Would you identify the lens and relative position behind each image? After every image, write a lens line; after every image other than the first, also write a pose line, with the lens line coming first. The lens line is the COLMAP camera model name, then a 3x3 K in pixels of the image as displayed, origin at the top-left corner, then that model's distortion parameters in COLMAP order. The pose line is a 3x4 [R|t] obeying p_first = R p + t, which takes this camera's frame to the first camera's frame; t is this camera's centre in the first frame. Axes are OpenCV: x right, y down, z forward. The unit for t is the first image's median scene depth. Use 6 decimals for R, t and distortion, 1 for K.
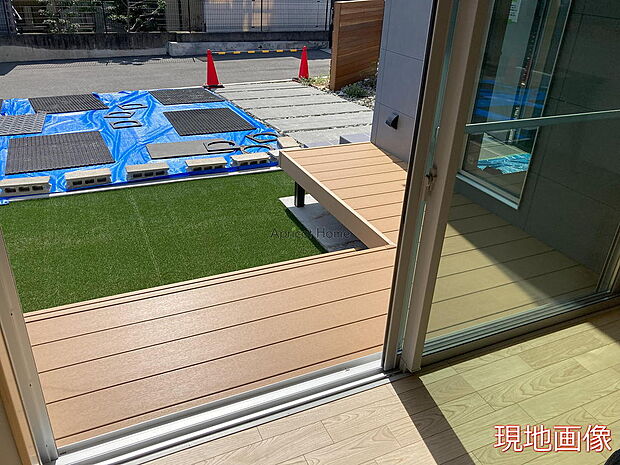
lens RADIAL K [[512.2, 0, 308.5], [0, 512.2, 231.5], [0, 0, 1]] dist [0.008270, -0.008214]
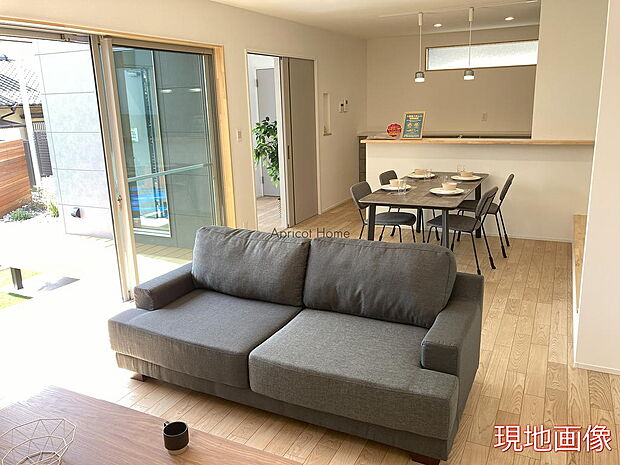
lens RADIAL K [[512.2, 0, 309.6], [0, 512.2, 232.2], [0, 0, 1]] dist [0.008270, -0.008214]
pose [[0.775736, -0.221021, 0.591086, -0.170800], [0.346921, 0.931784, -0.106881, 0.195160], [-0.527142, 0.287972, 0.799496, -0.438550]]
